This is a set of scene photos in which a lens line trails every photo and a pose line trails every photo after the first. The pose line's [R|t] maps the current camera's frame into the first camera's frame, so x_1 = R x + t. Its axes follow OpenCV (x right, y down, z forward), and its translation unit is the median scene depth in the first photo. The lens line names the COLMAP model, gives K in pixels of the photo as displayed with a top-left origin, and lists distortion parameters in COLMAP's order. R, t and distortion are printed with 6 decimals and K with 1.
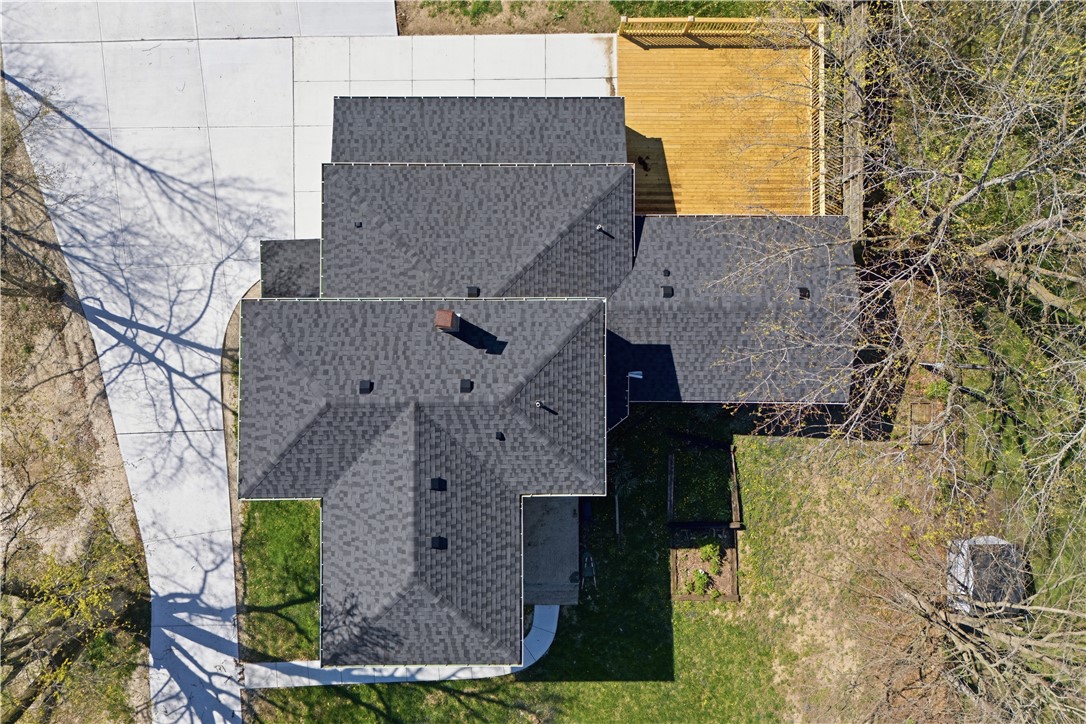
lens RADIAL K [[798.9, 0, 537.7], [0, 798.9, 360.4], [0, 0, 1]] dist [0.034075, -0.002738]
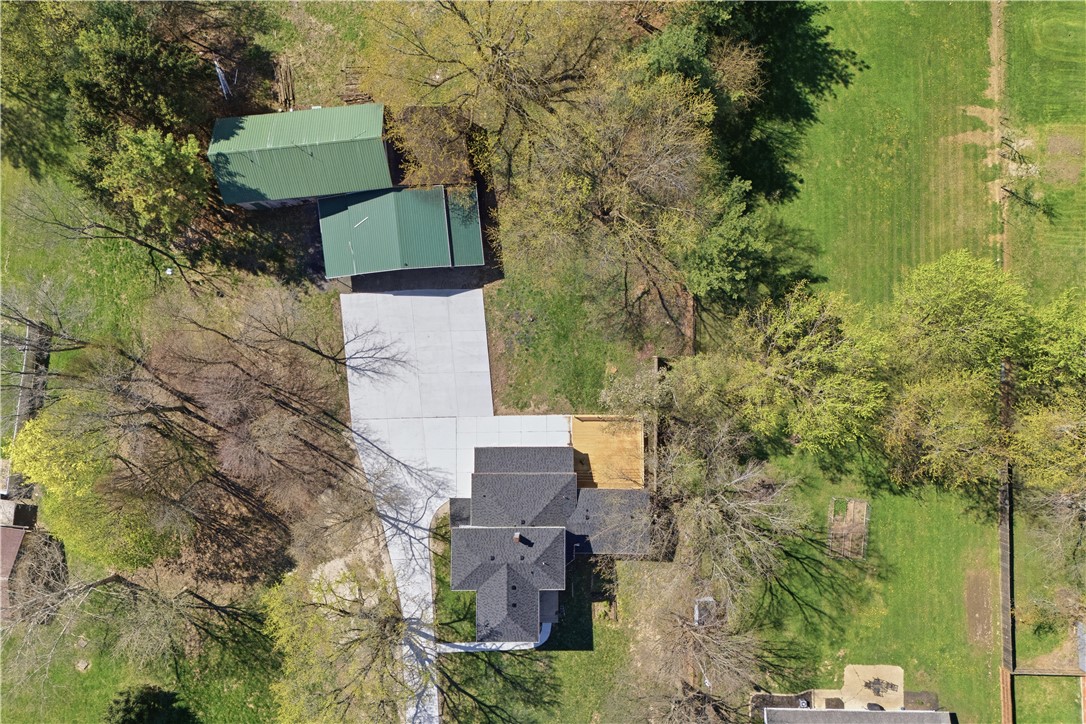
lens RADIAL K [[798.9, 0, 548.6], [0, 798.9, 364.2], [0, 0, 1]] dist [0.034075, -0.002738]
pose [[0.999992, 0.002019, 0.003569, 0.005574], [-0.001998, 0.999980, -0.006009, -0.563808], [-0.003581, 0.006002, 0.999976, -1.750504]]
